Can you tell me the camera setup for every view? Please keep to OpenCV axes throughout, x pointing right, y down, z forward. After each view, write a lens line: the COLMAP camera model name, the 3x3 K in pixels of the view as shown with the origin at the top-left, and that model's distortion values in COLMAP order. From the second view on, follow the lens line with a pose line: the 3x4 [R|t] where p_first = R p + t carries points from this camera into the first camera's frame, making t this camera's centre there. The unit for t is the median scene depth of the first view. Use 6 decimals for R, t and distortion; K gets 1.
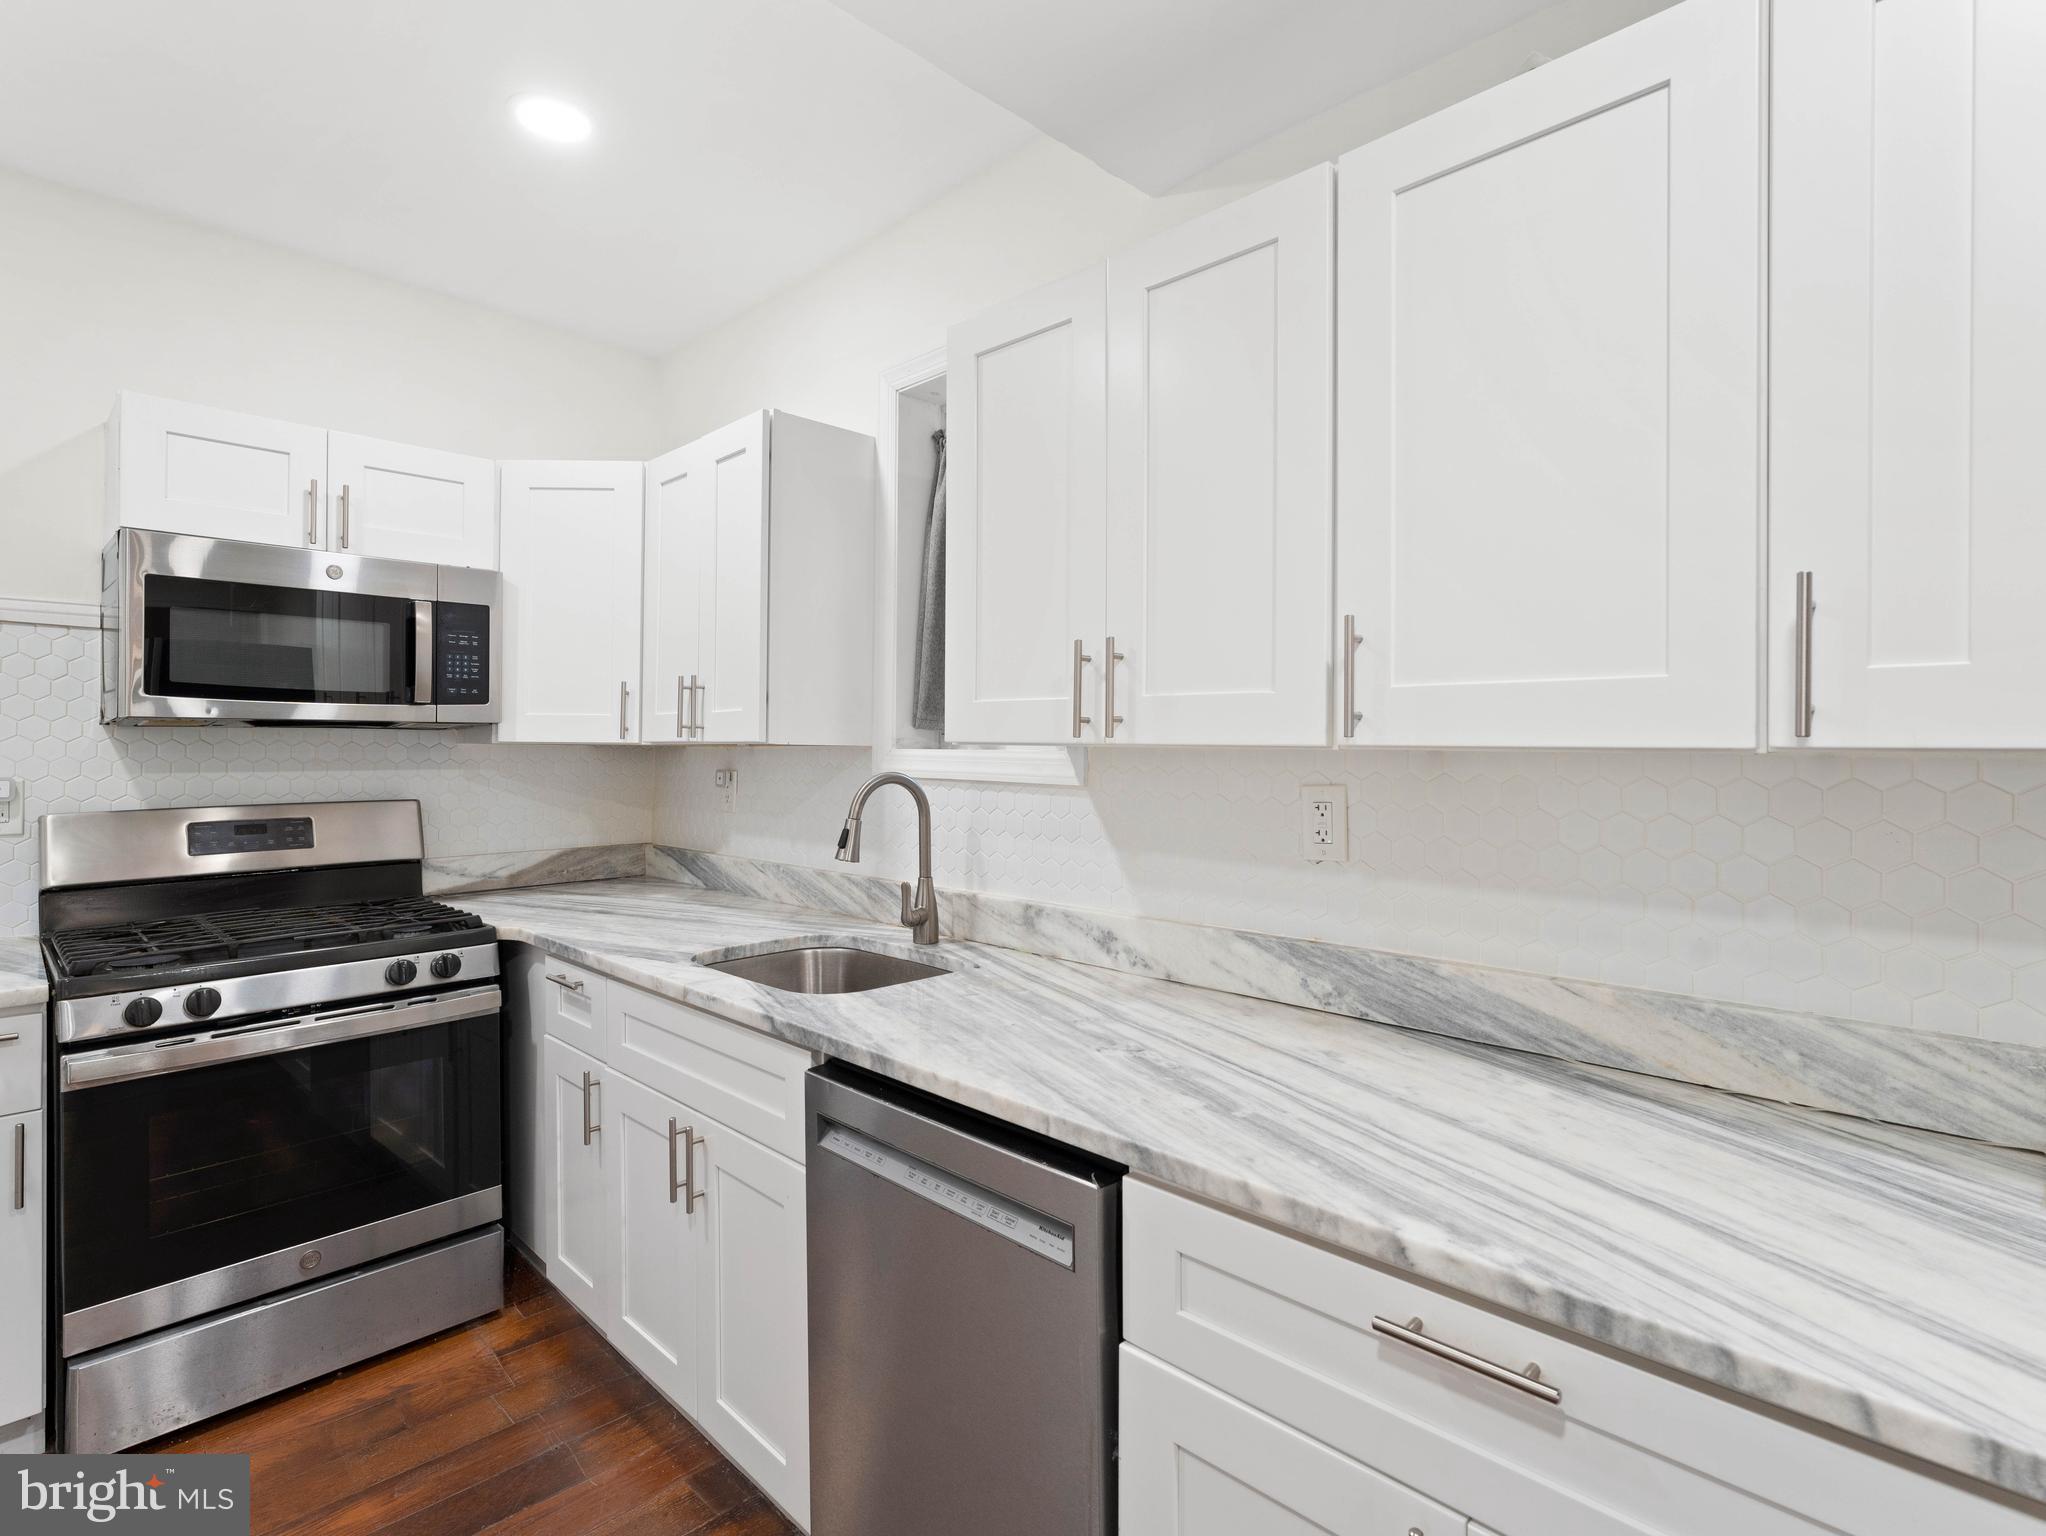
lens RADIAL K [[1028.6, 0, 1024.7], [0, 1028.6, 740.5], [0, 0, 1]] dist [-0.000860, -0.000004]
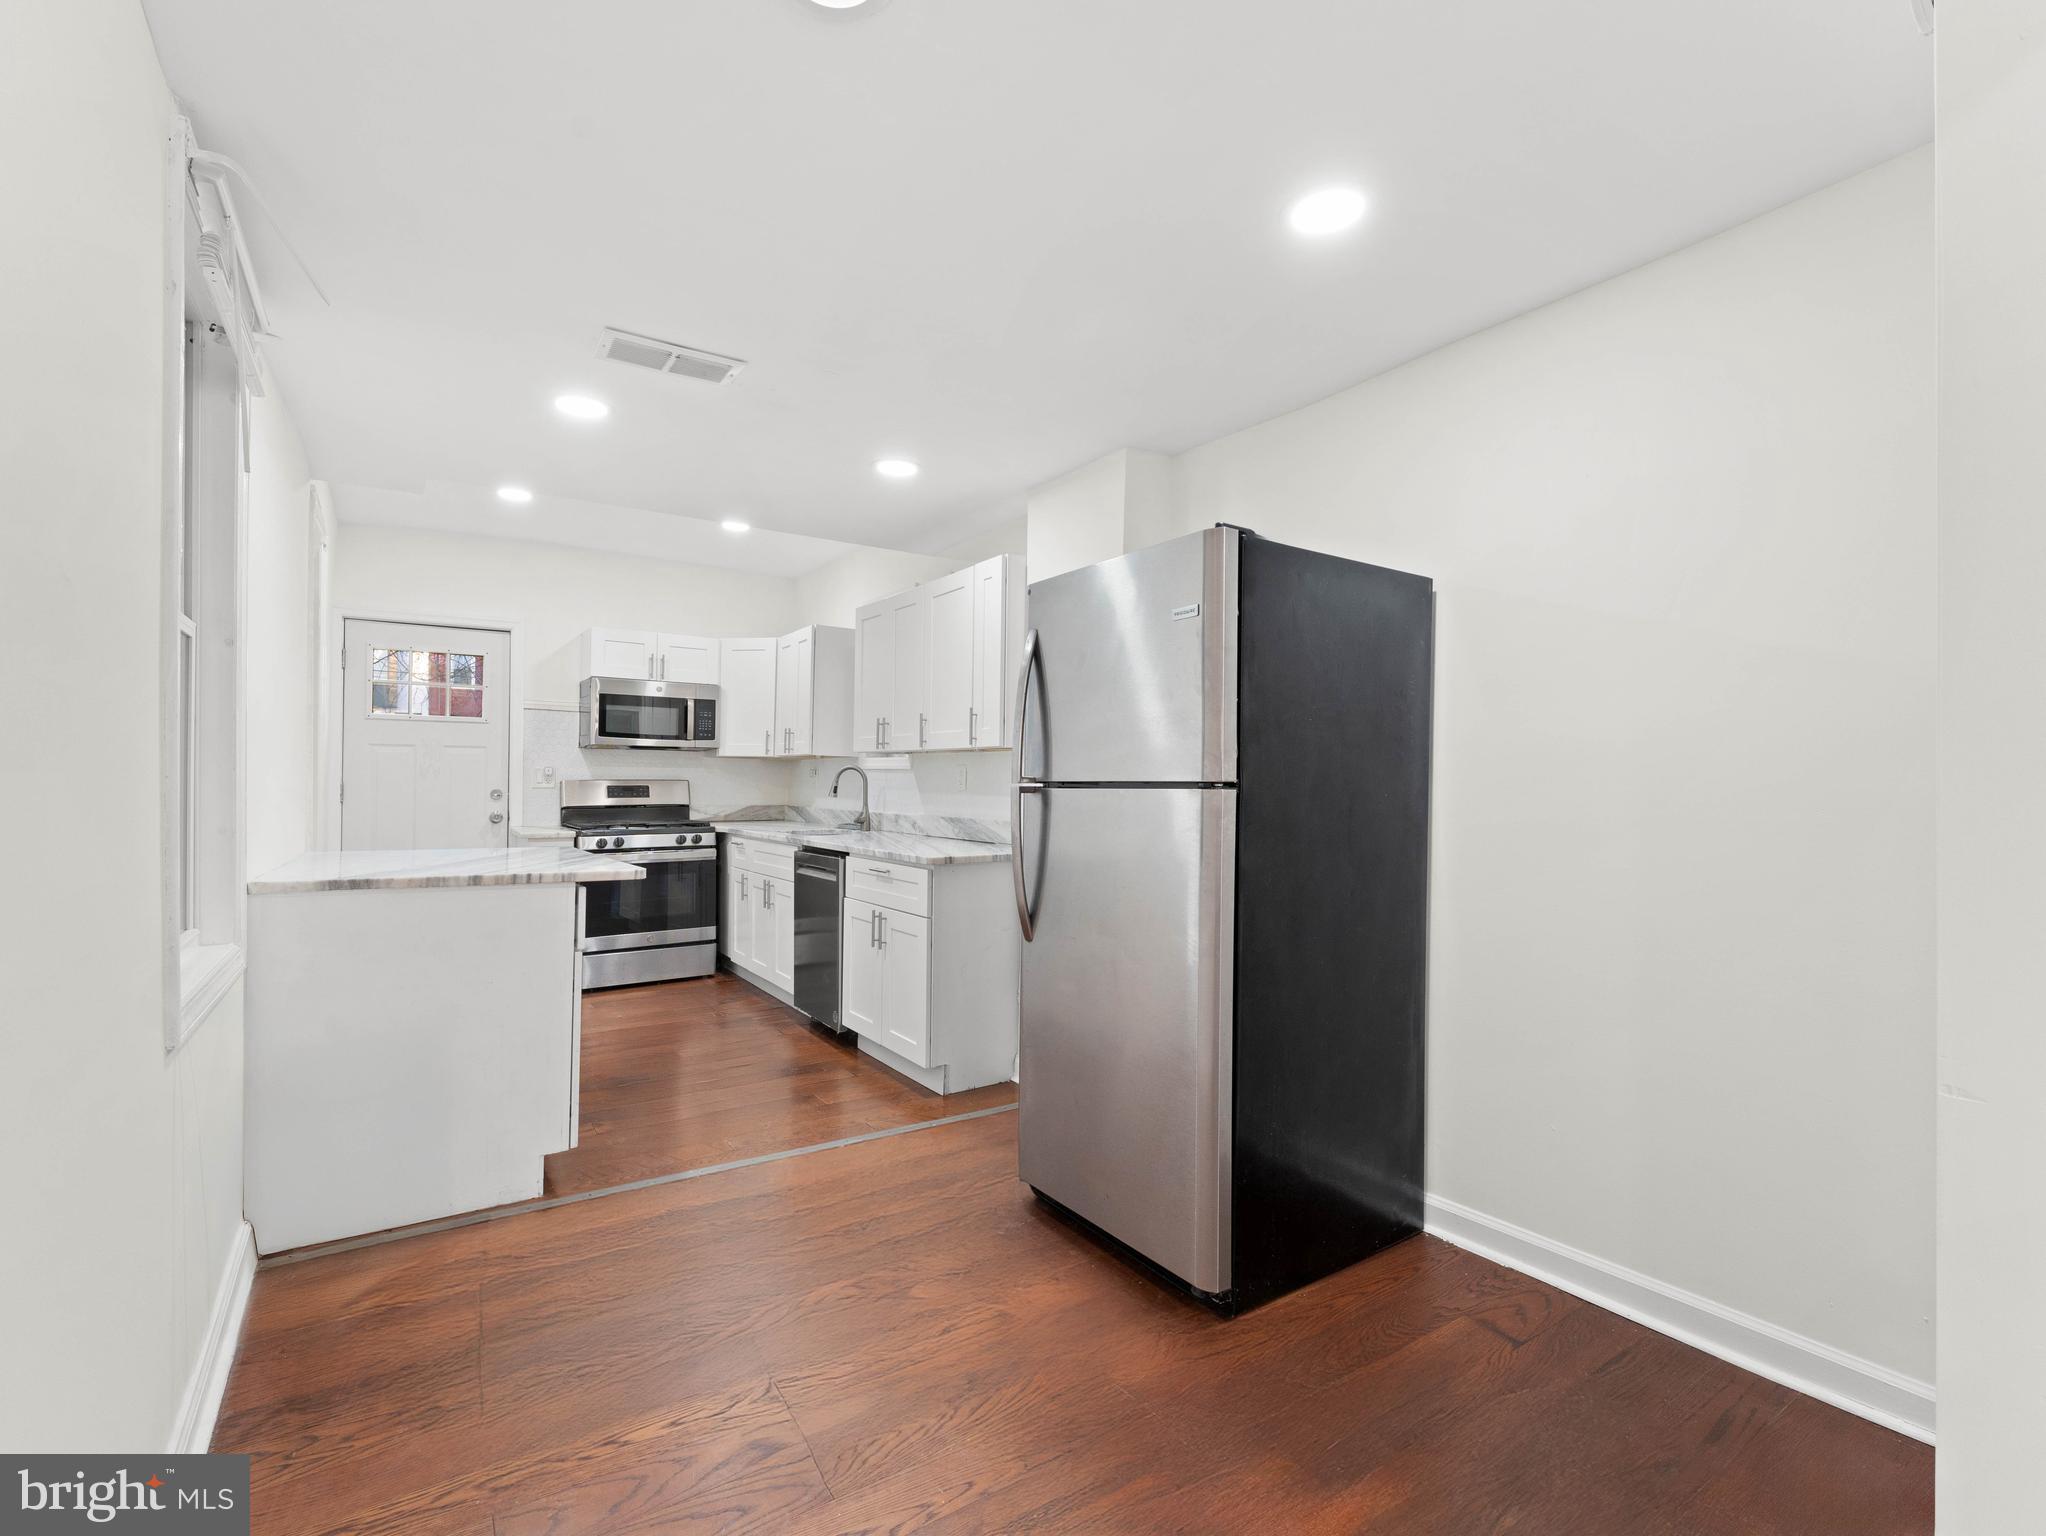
lens RADIAL K [[921.8, 0, 1019.0], [0, 921.8, 760.9], [0, 0, 1]] dist [0.002488, -0.000214]
pose [[0.981221, 0.002668, -0.192870, 0.756651], [-0.006137, 0.999830, -0.017392, 0.059103], [0.192791, 0.018249, 0.981070, -1.251476]]
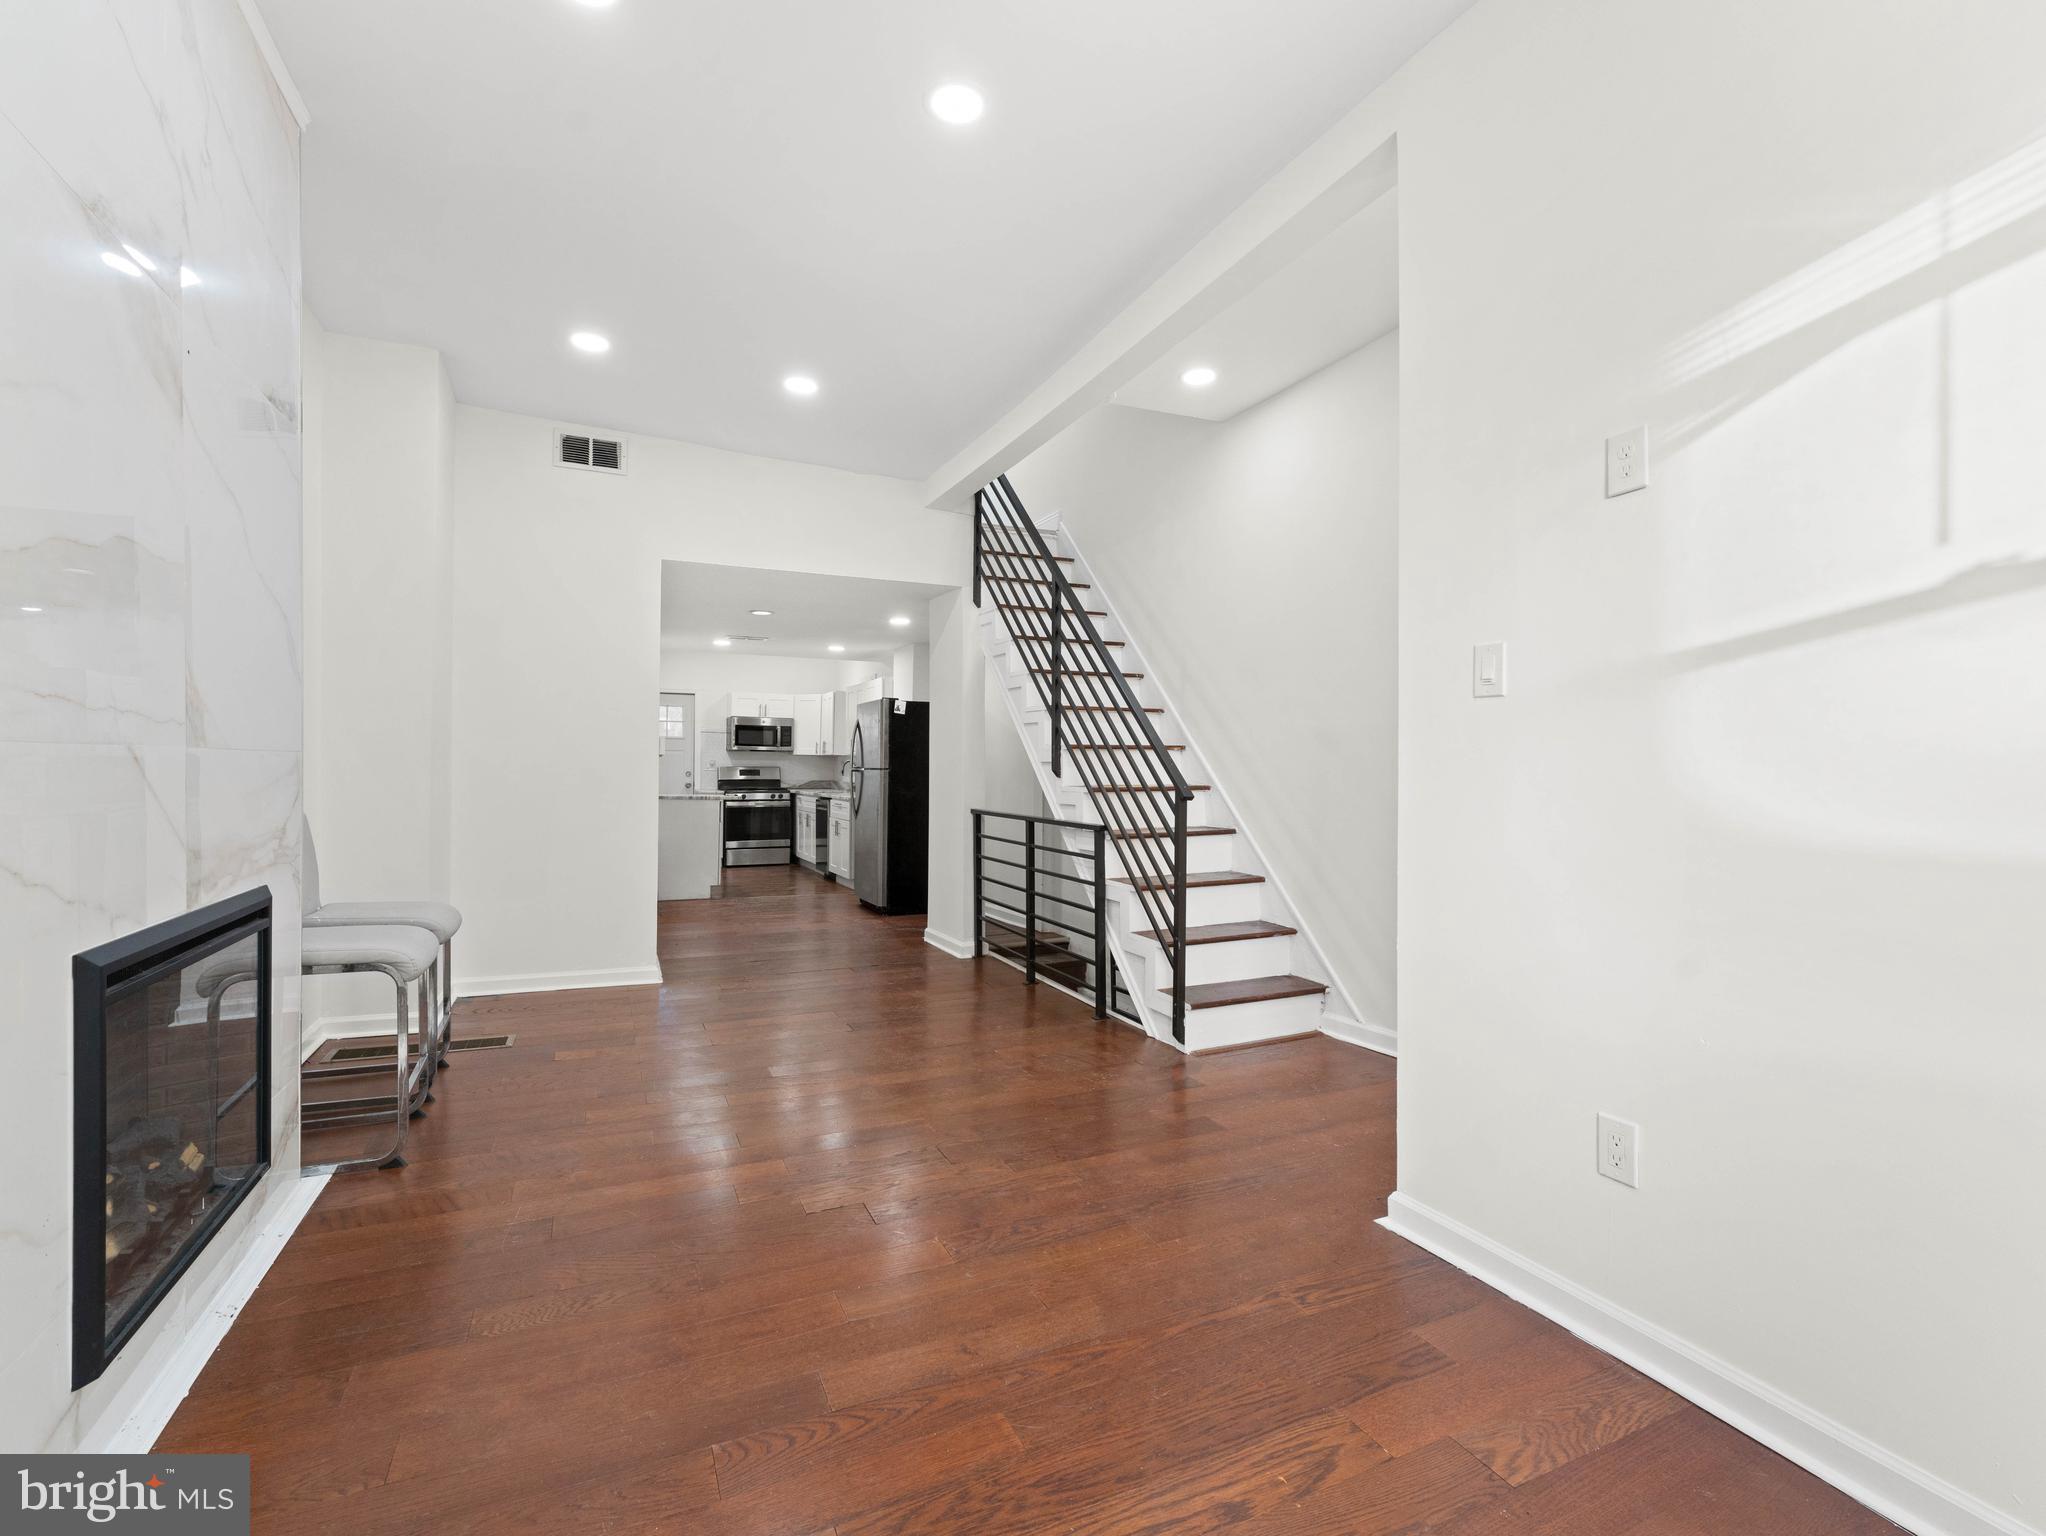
lens RADIAL K [[921.8, 0, 1019.0], [0, 921.8, 760.9], [0, 0, 1]] dist [0.002488, -0.000214]
pose [[0.940262, 0.006093, -0.340398, 2.406402], [-0.007707, 0.999965, -0.003390, 0.046513], [0.340365, 0.005811, 0.940275, -3.326234]]
